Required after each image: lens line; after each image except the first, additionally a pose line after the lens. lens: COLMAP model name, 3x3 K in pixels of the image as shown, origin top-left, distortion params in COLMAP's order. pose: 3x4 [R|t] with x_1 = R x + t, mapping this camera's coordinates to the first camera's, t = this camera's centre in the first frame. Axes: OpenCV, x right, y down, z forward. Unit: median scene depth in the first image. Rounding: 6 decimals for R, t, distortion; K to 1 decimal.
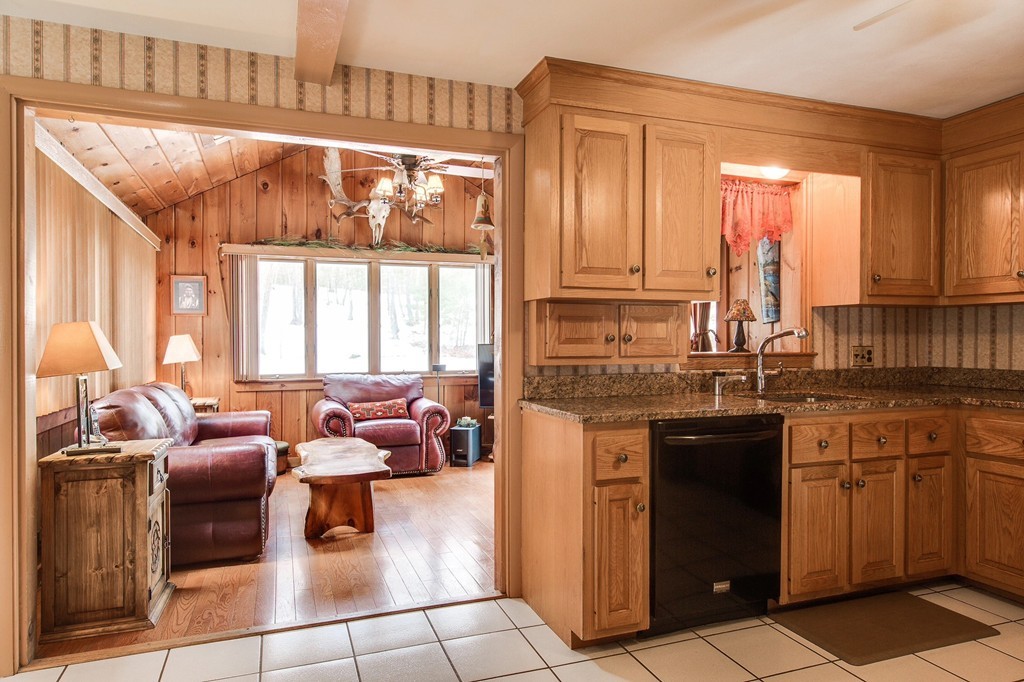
lens RADIAL K [[640.4, 0, 512.0], [0, 640.4, 341.0], [0, 0, 1]] dist [0.006451, 0.002489]
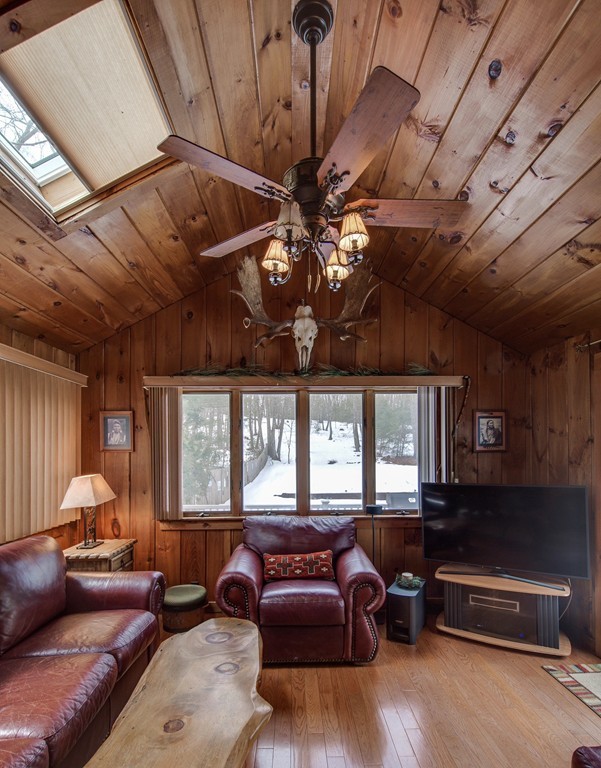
lens RADIAL K [[381.8, 0, 303.0], [0, 381.8, 449.1], [0, 0, 1]] dist [0.003479, -0.000402]
pose [[0.946561, -0.002443, -0.322516, -0.042251], [0.000943, 0.999988, -0.004808, -0.039880], [0.322524, 0.004247, 0.946552, 0.525645]]
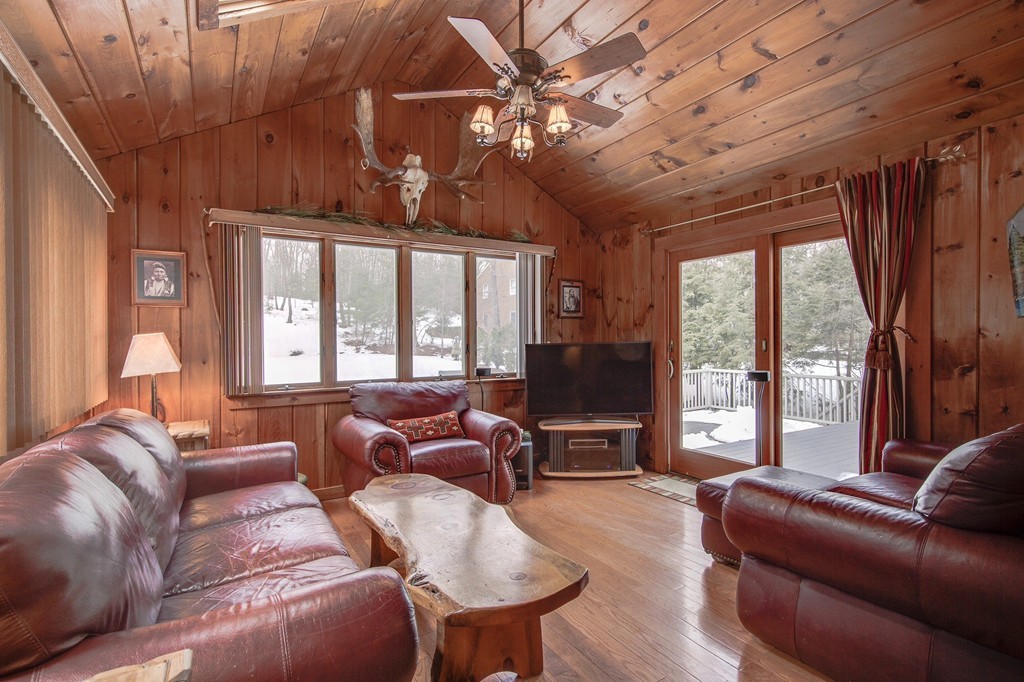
lens RADIAL K [[486.4, 0, 512.0], [0, 486.4, 341.0], [0, 0, 1]] dist [0.001806, -0.000215]
pose [[0.981385, -0.003204, 0.192025, -0.217057], [0.002816, 0.999993, 0.002291, -0.001018], [-0.192032, -0.001708, 0.981387, 0.381805]]
